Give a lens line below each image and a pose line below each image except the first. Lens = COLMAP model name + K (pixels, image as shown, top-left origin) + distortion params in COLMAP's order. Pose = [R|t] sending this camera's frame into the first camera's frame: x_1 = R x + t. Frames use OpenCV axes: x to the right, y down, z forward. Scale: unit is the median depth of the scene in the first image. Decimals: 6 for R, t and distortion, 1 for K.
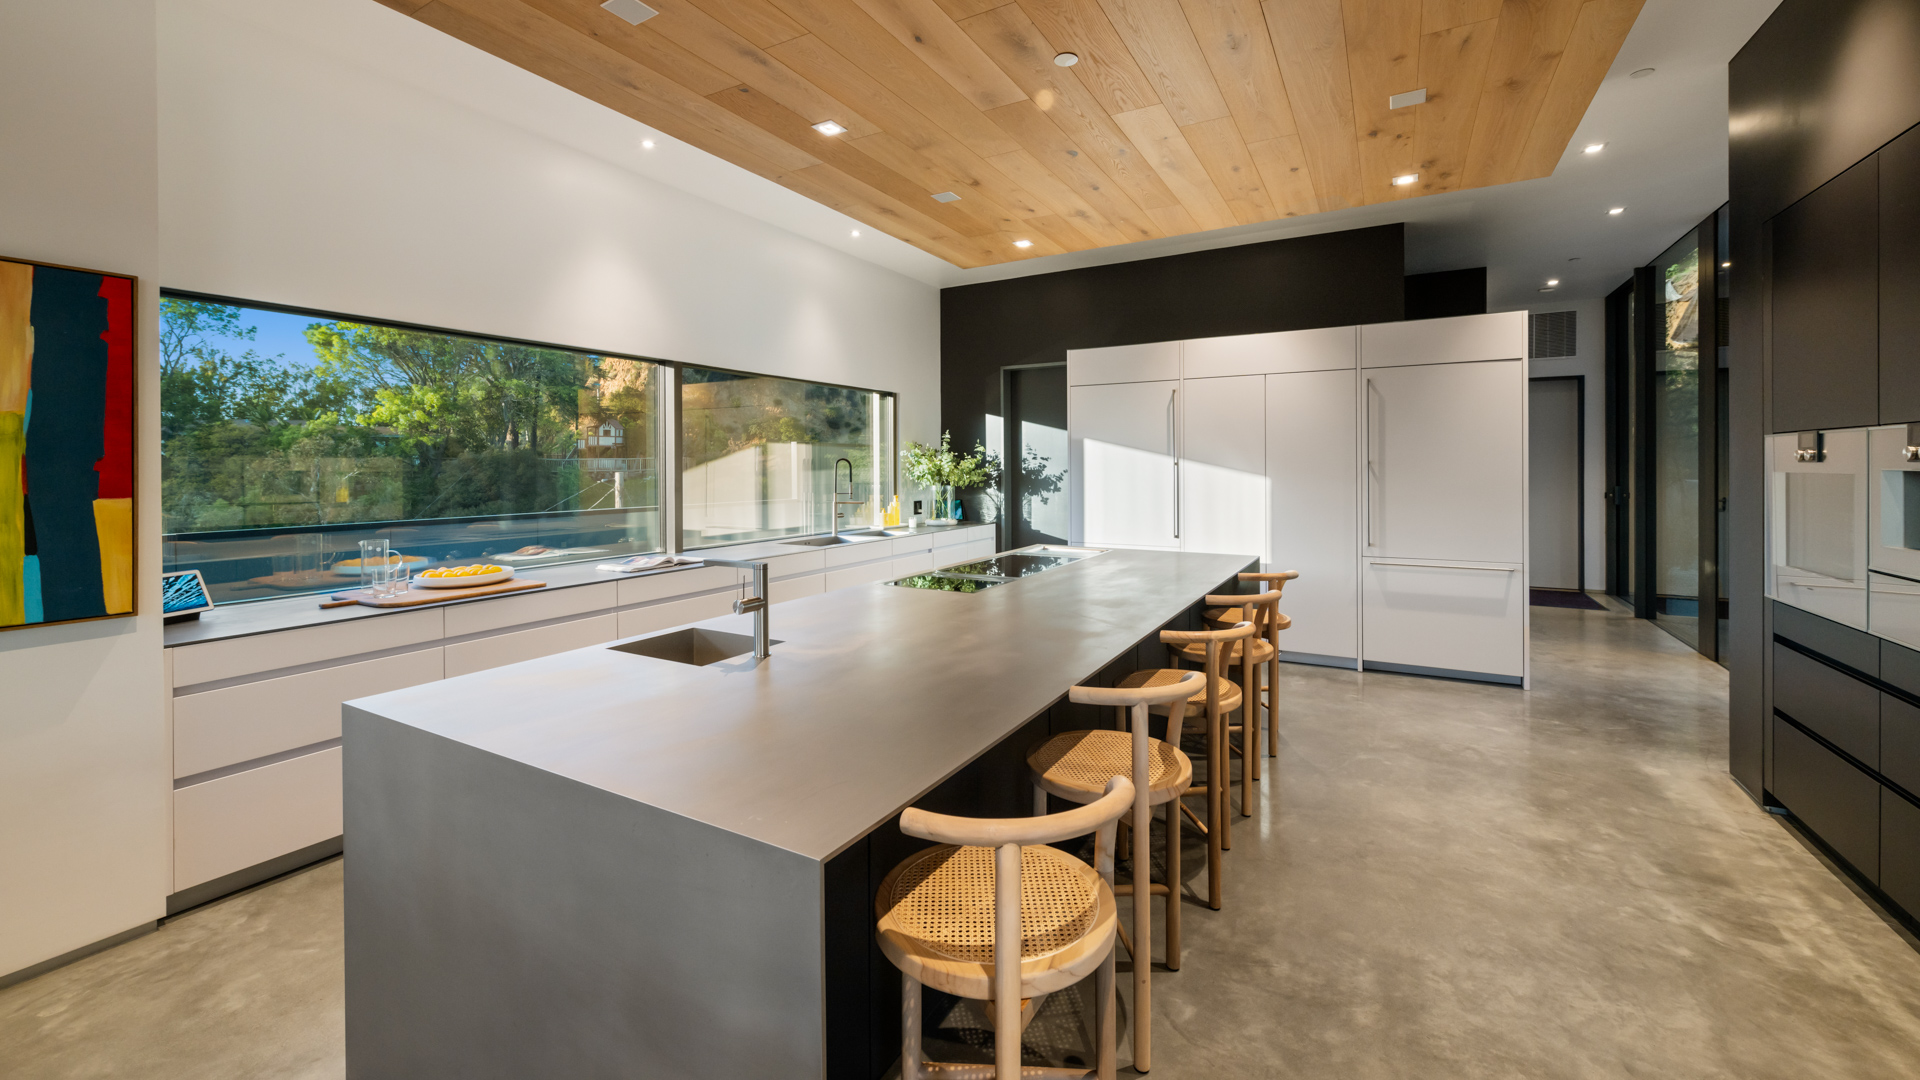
lens RADIAL K [[753.7, 0, 963.8], [0, 753.7, 464.3], [0, 0, 1]] dist [0.001010, -0.000523]
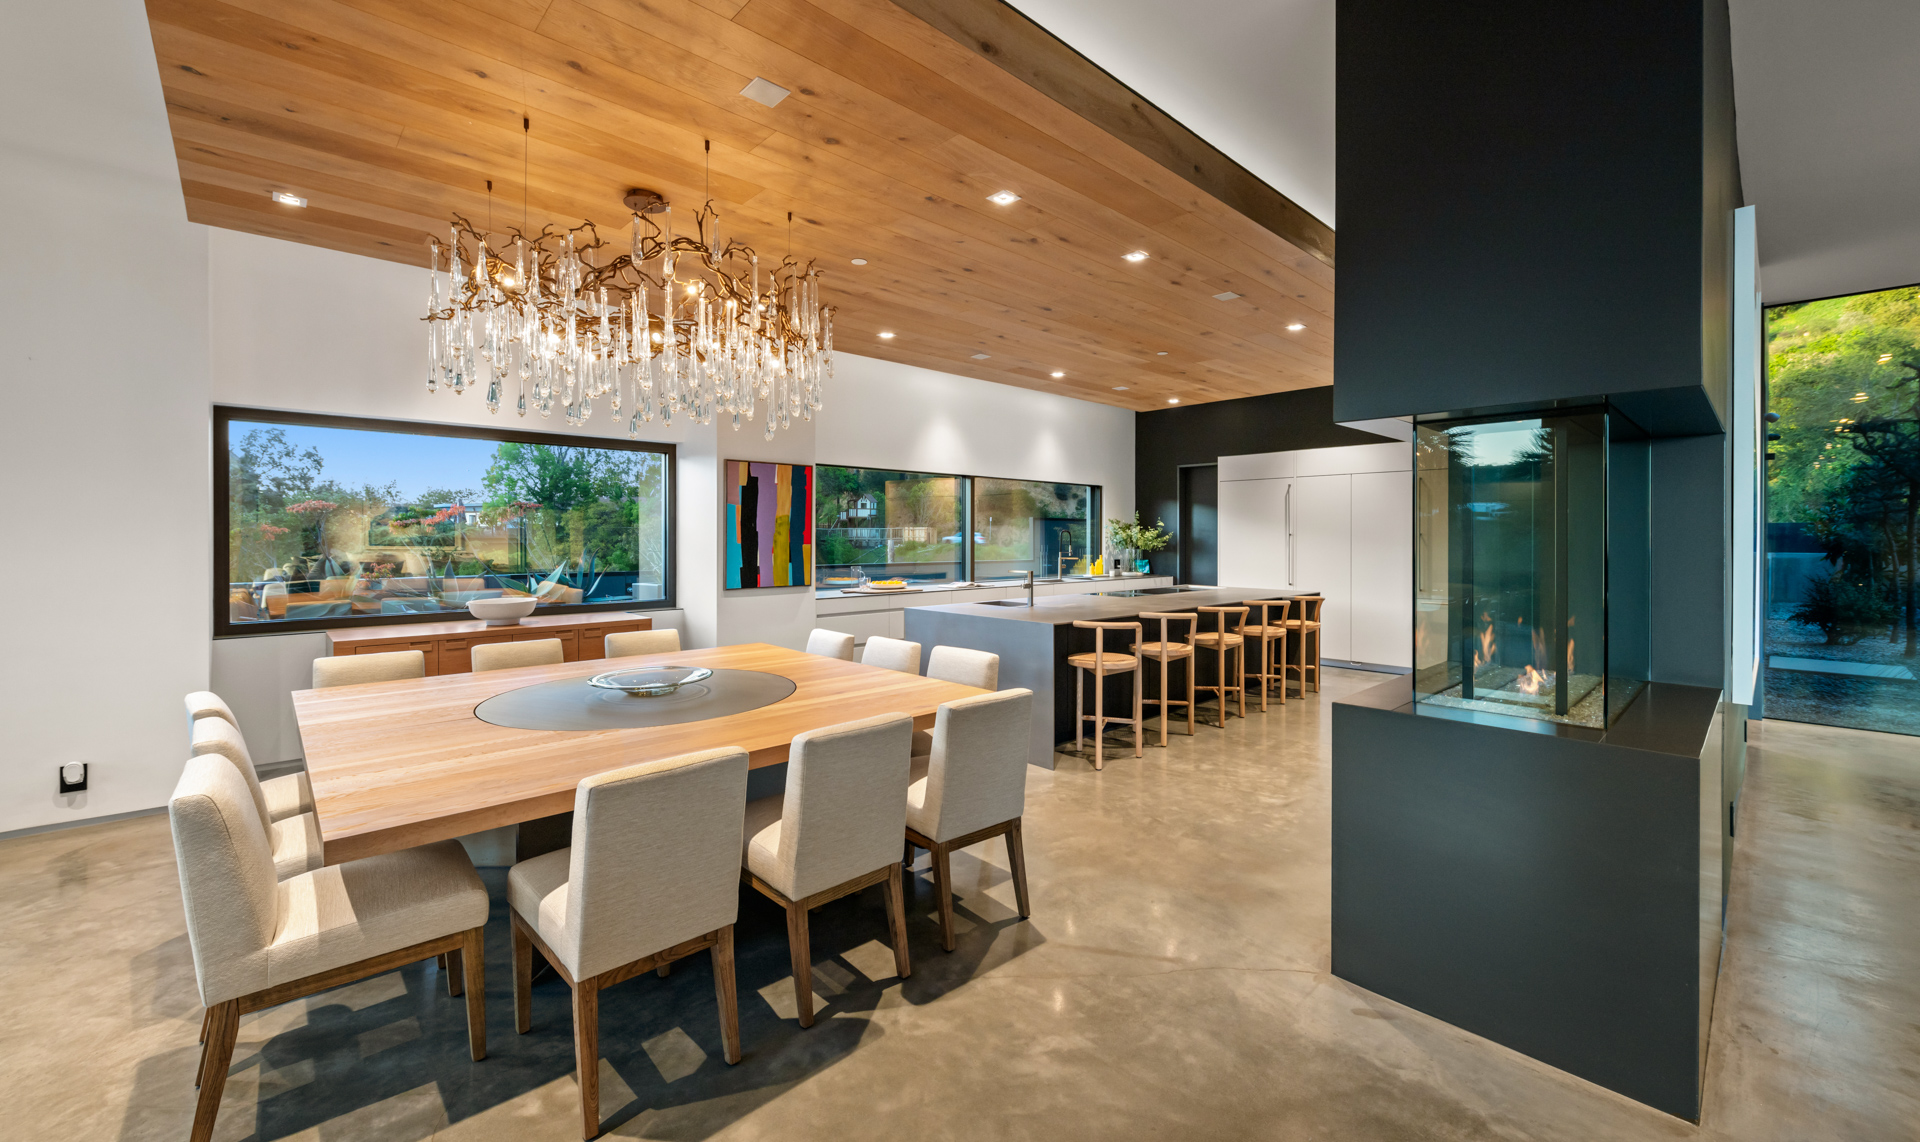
lens RADIAL K [[758.9, 0, 963.0], [0, 758.9, 538.2], [0, 0, 1]] dist [-0.000024, -0.000005]
pose [[0.955623, 0.006625, -0.294519, 0.212035], [-0.005088, 0.999969, 0.005985, 0.001579], [0.294549, -0.004221, 0.955627, -1.199399]]
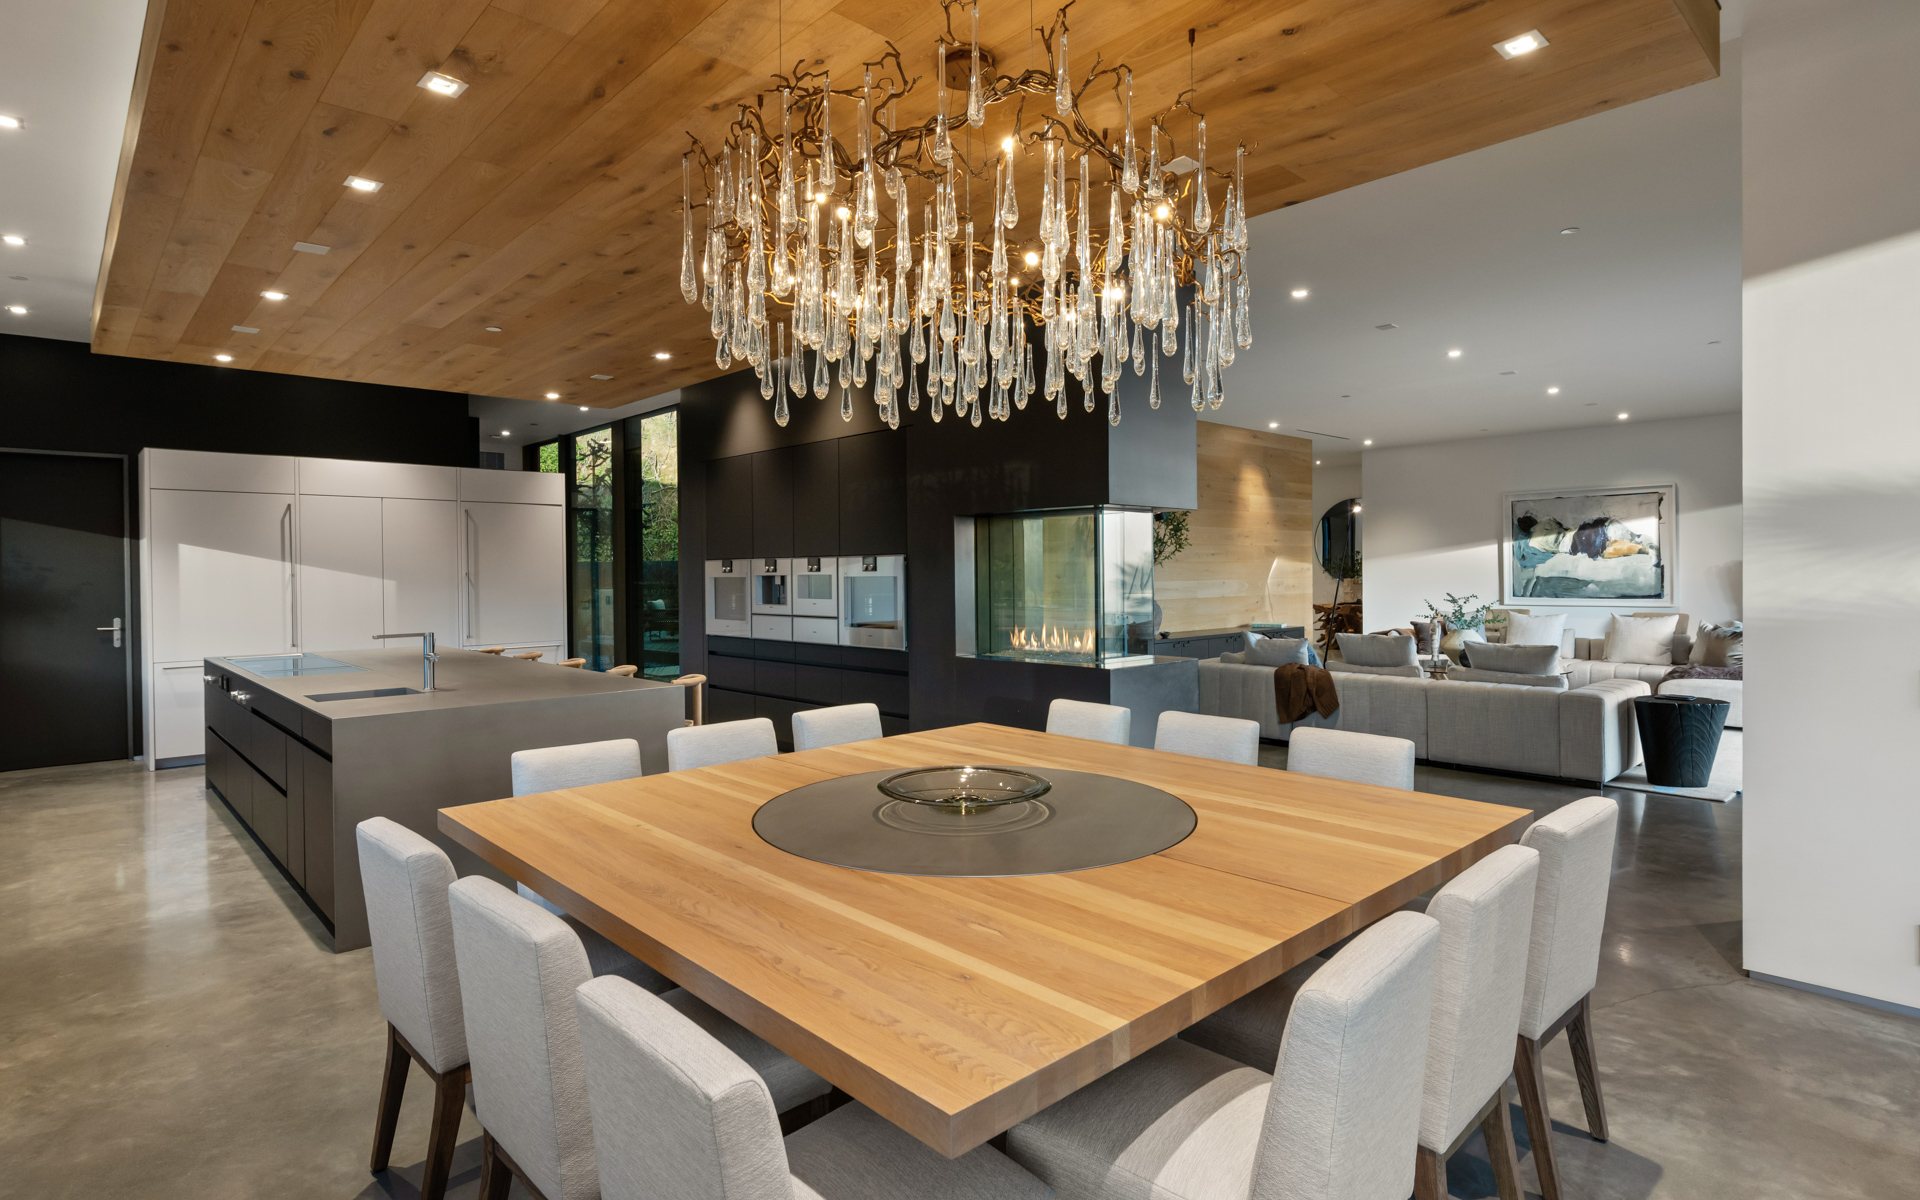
lens RADIAL K [[988.7, 0, 957.4], [0, 988.7, 576.4], [0, 0, 1]] dist [0.000037, 0.000025]
pose [[0.297643, -0.005927, 0.954659, -1.466847], [0.009871, 0.999946, 0.003131, 0.008114], [-0.954626, 0.008491, 0.297686, -0.551471]]
